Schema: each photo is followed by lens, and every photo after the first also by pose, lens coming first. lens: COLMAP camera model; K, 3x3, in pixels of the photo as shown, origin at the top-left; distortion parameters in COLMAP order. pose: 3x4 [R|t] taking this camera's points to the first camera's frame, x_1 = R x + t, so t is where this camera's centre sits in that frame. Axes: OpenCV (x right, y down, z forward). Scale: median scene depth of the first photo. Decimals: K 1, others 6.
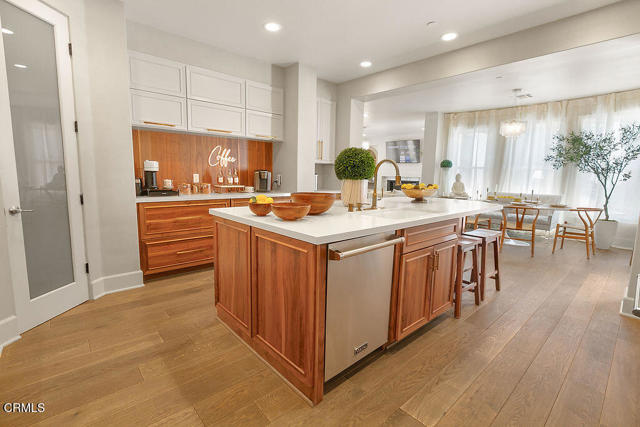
lens RADIAL K [[296.9, 0, 322.0], [0, 296.9, 211.6], [0, 0, 1]] dist [0.002932, 0.001244]
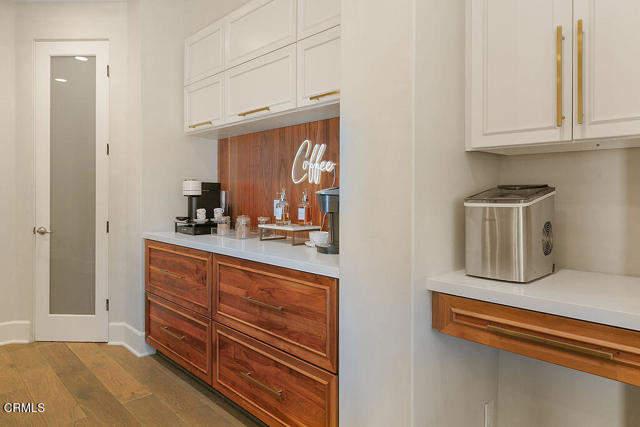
lens RADIAL K [[413.5, 0, 309.0], [0, 413.5, 189.8], [0, 0, 1]] dist [0.007729, 0.000284]
pose [[0.028549, -0.022518, -0.999339, 0.407197], [-0.127390, 0.991512, -0.025981, -0.167782], [0.991442, 0.128047, 0.025438, 1.321154]]
